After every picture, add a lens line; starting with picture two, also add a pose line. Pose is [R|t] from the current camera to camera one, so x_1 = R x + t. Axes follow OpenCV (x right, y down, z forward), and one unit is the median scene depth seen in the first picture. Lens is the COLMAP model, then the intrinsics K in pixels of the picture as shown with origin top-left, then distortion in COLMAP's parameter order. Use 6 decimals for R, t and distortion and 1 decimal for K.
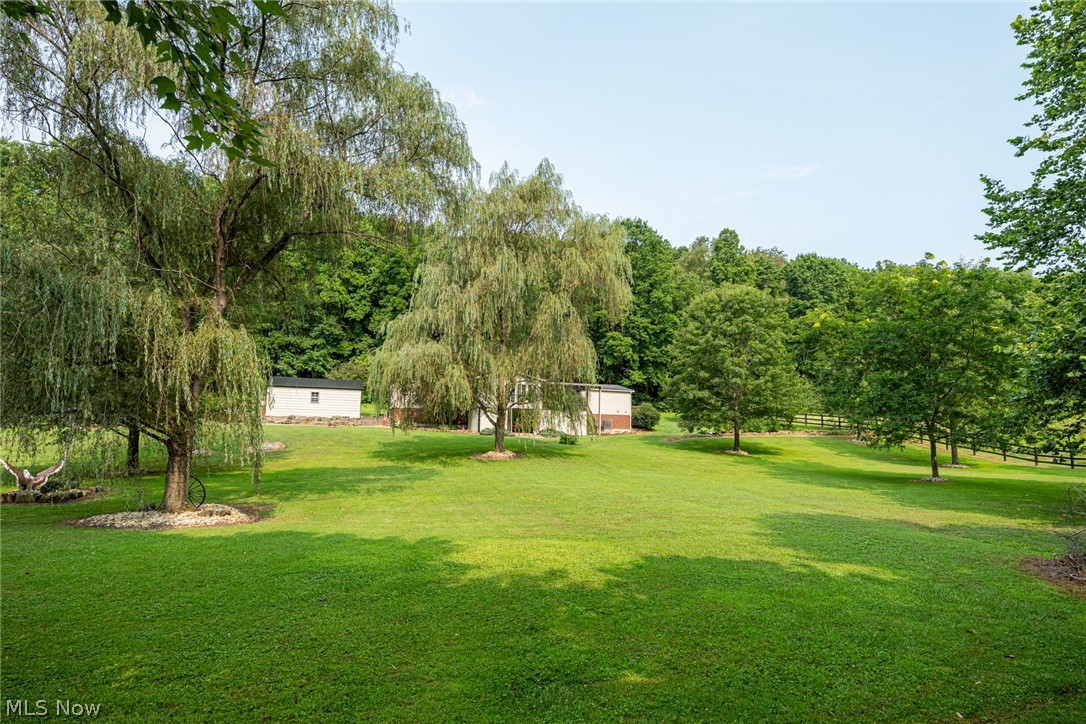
lens RADIAL K [[611.8, 0, 543.0], [0, 611.8, 362.0], [0, 0, 1]] dist [-0.000330, -0.000024]
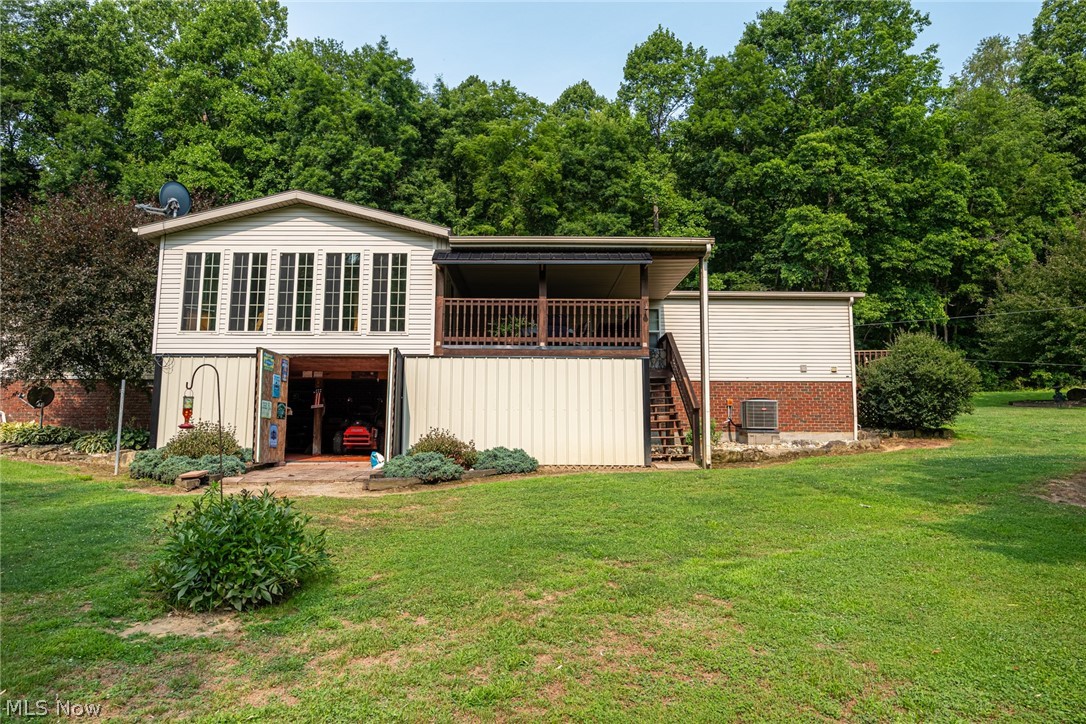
lens RADIAL K [[686.8, 0, 543.0], [0, 686.8, 362.0], [0, 0, 1]] dist [-0.002518, -0.001567]
pose [[0.959125, -0.050454, -0.278449, 0.069869], [0.051809, 0.998654, -0.002492, 0.052266], [0.278200, -0.012036, 0.960448, 0.485501]]
